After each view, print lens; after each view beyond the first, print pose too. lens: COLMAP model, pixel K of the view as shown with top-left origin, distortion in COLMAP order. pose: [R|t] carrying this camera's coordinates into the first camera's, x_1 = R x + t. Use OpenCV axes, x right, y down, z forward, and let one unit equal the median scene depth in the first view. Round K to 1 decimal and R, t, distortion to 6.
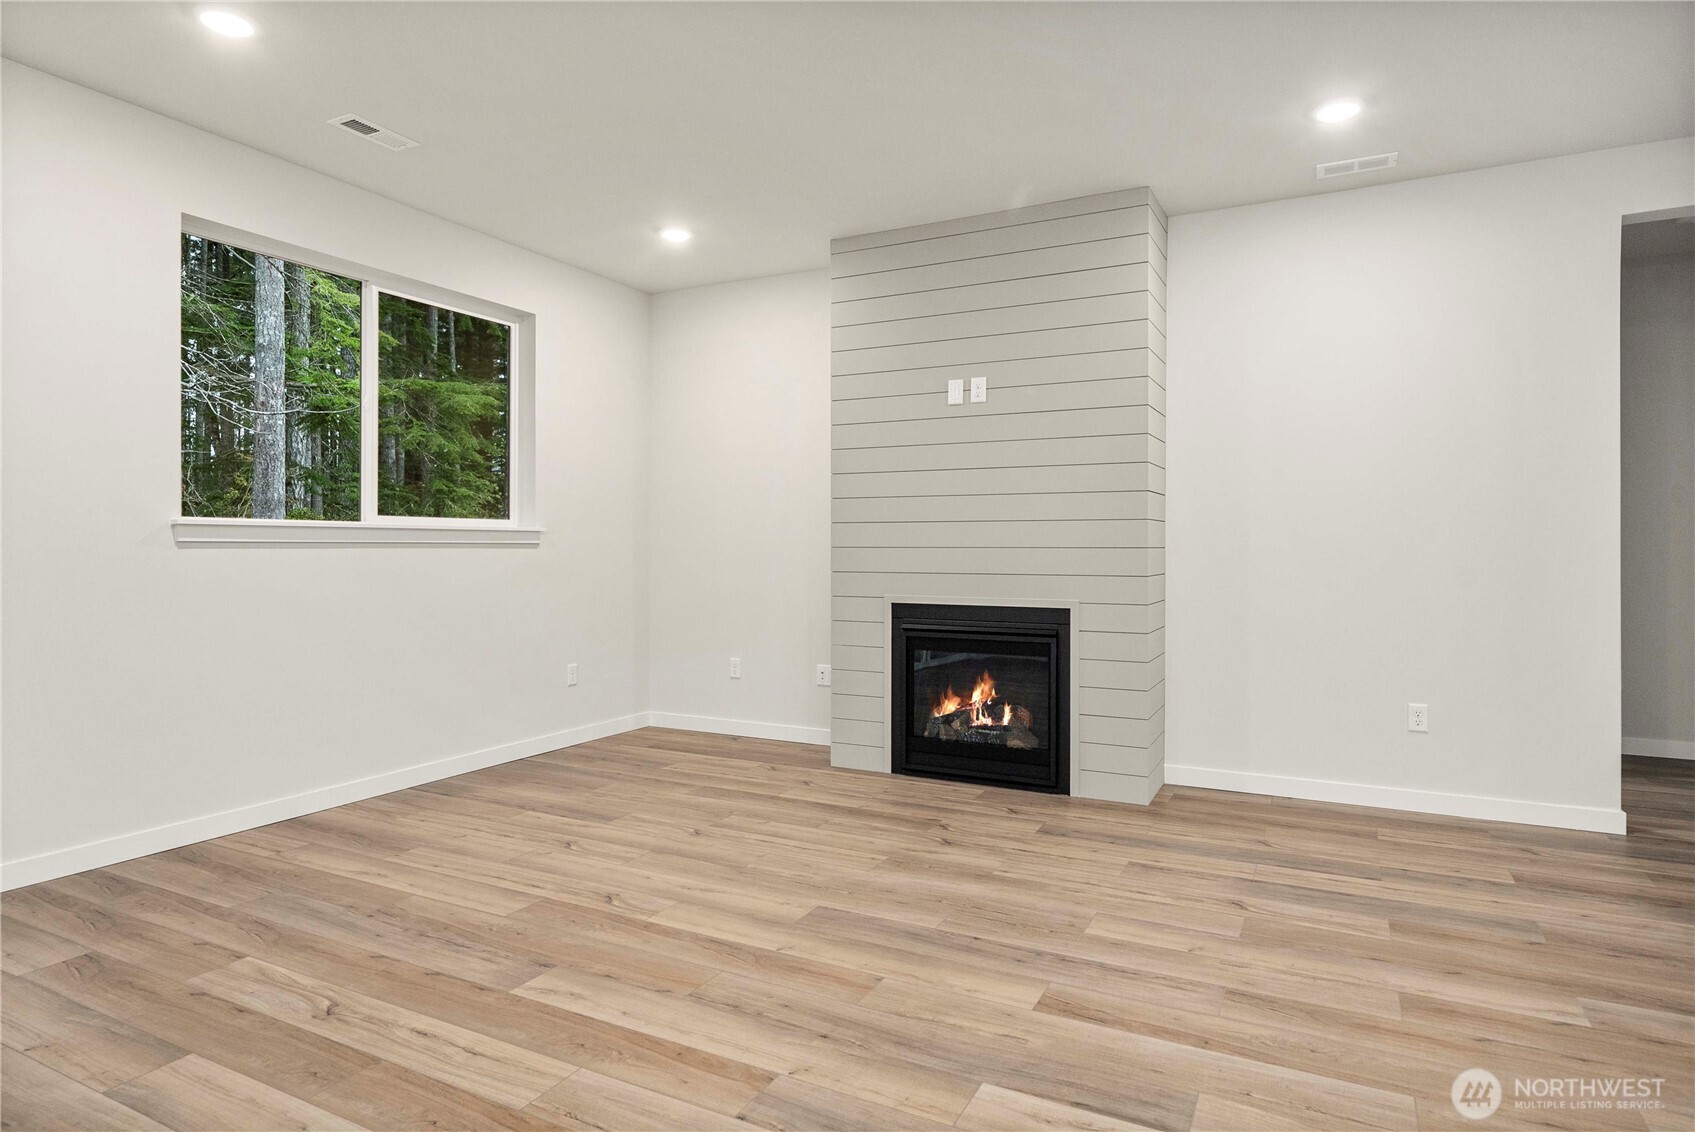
lens RADIAL K [[955.1, 0, 846.4], [0, 955.1, 552.7], [0, 0, 1]] dist [0.002391, -0.002094]
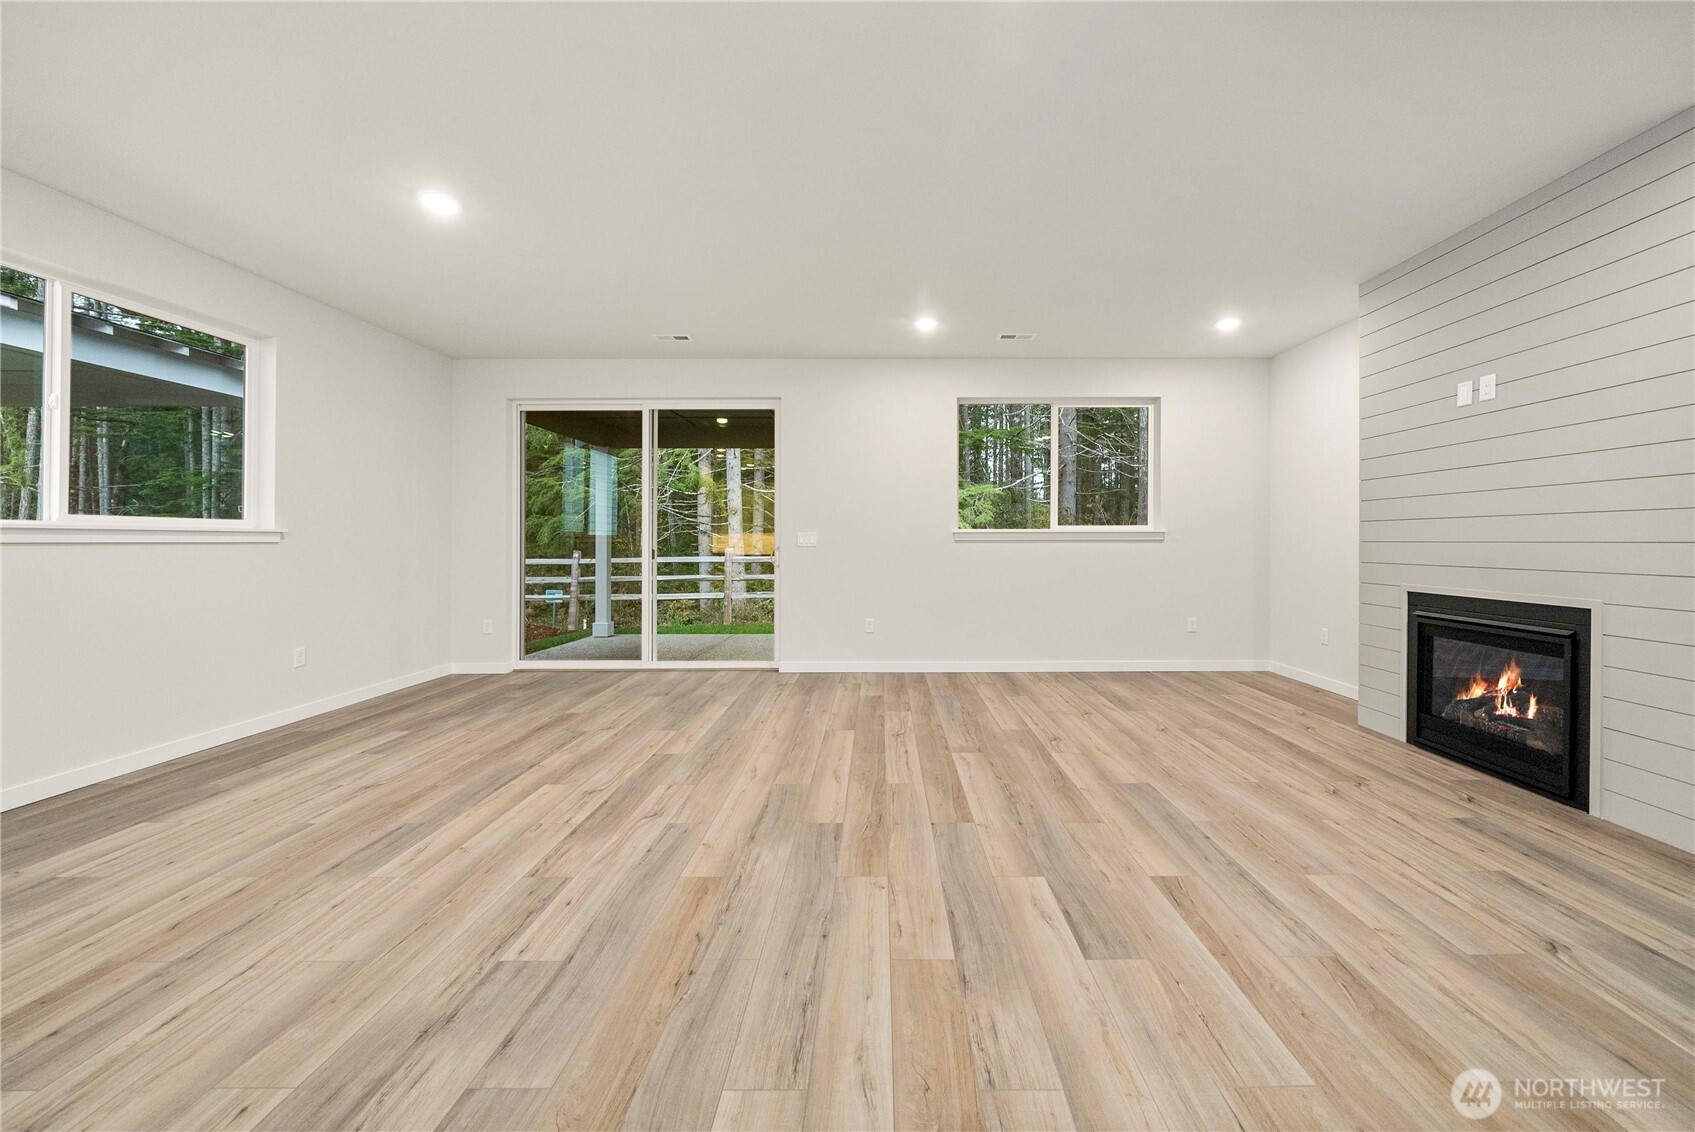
lens RADIAL K [[609.1, 0, 880.7], [0, 609.1, 542.4], [0, 0, 1]] dist [-0.007665, 0.000328]
pose [[0.459939, -0.000708, -0.887950, 0.474217], [-0.002169, 0.999996, -0.001921, -0.002554], [0.887948, 0.002810, 0.459935, 0.145850]]
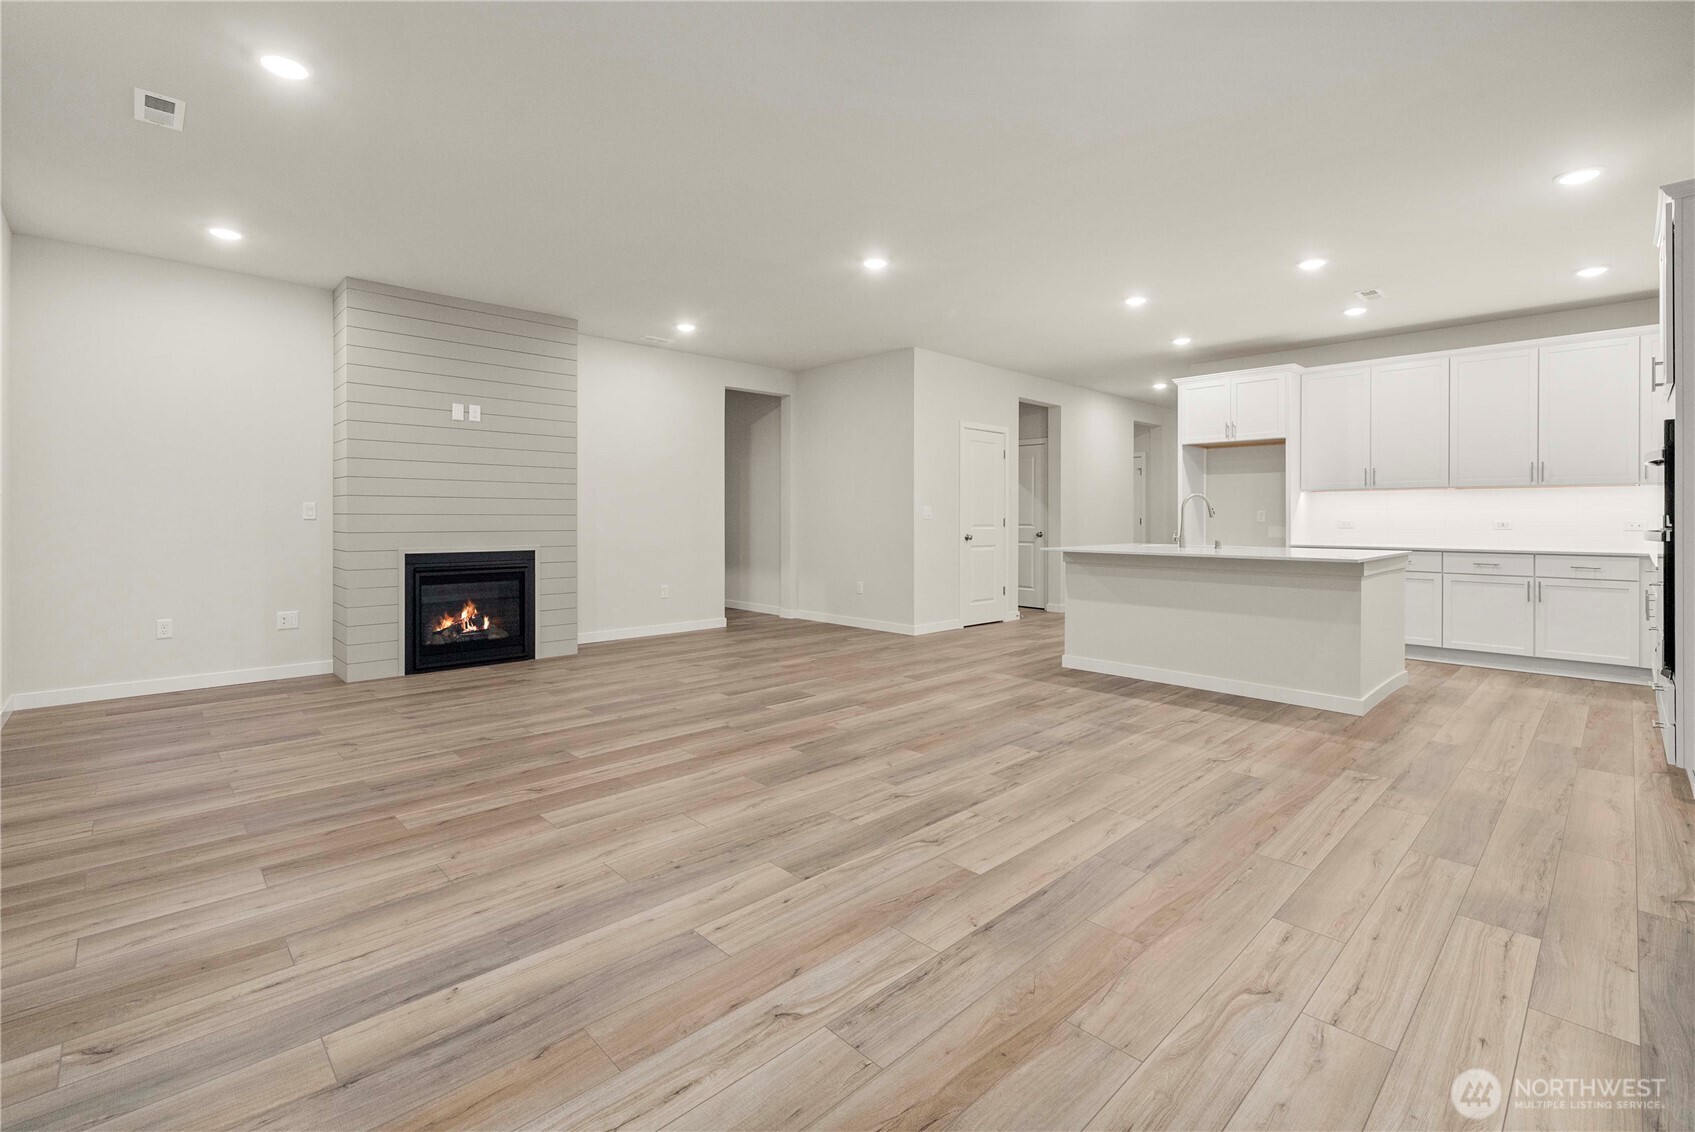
lens RADIAL K [[746.4, 0, 862.3], [0, 746.4, 520.3], [0, 0, 1]] dist [-0.002331, -0.000160]
pose [[0.308267, -0.003712, 0.951293, -0.943592], [0.003104, 0.999991, 0.002896, 0.002301], [-0.951295, 0.002060, 0.308276, 0.029939]]
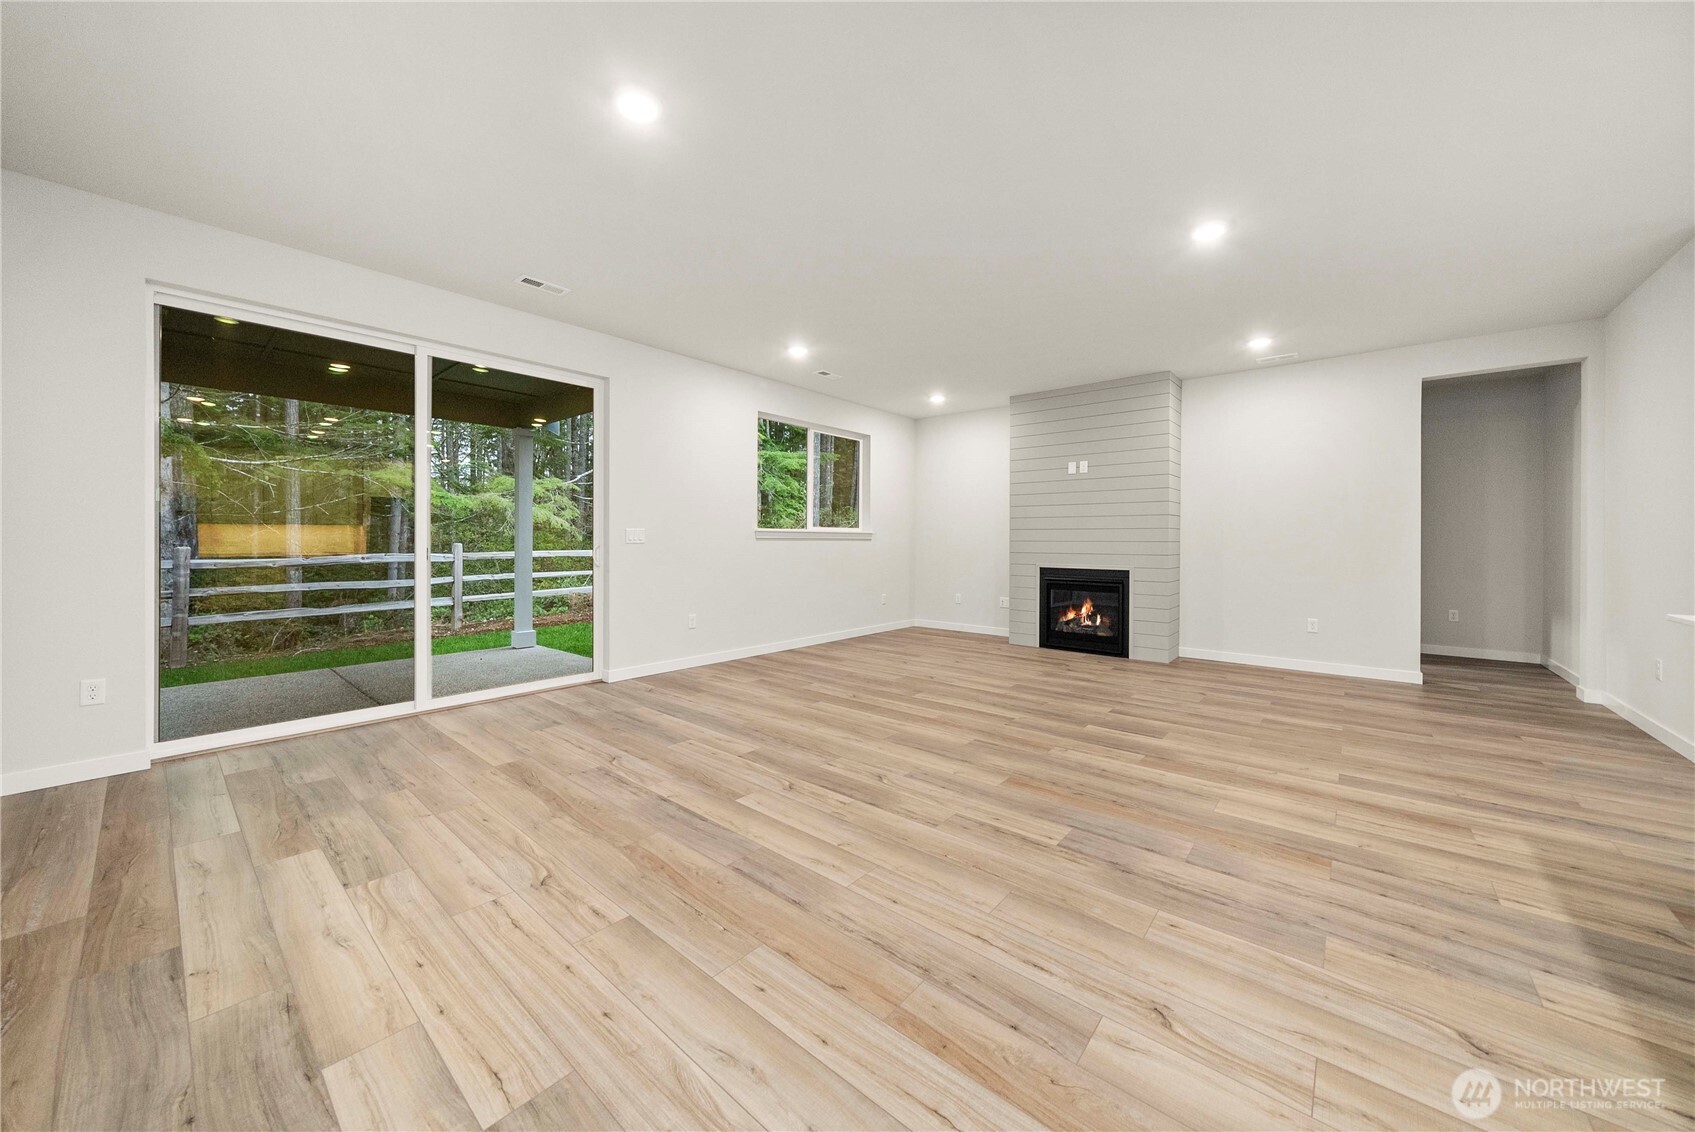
lens RADIAL K [[609.1, 0, 844.2], [0, 609.1, 539.5], [0, 0, 1]] dist [-0.007665, 0.000328]
pose [[0.974252, 0.004030, -0.225427, -0.086214], [-0.005804, 0.999957, -0.007207, 0.003809], [0.225389, 0.008330, 0.974233, -0.500516]]
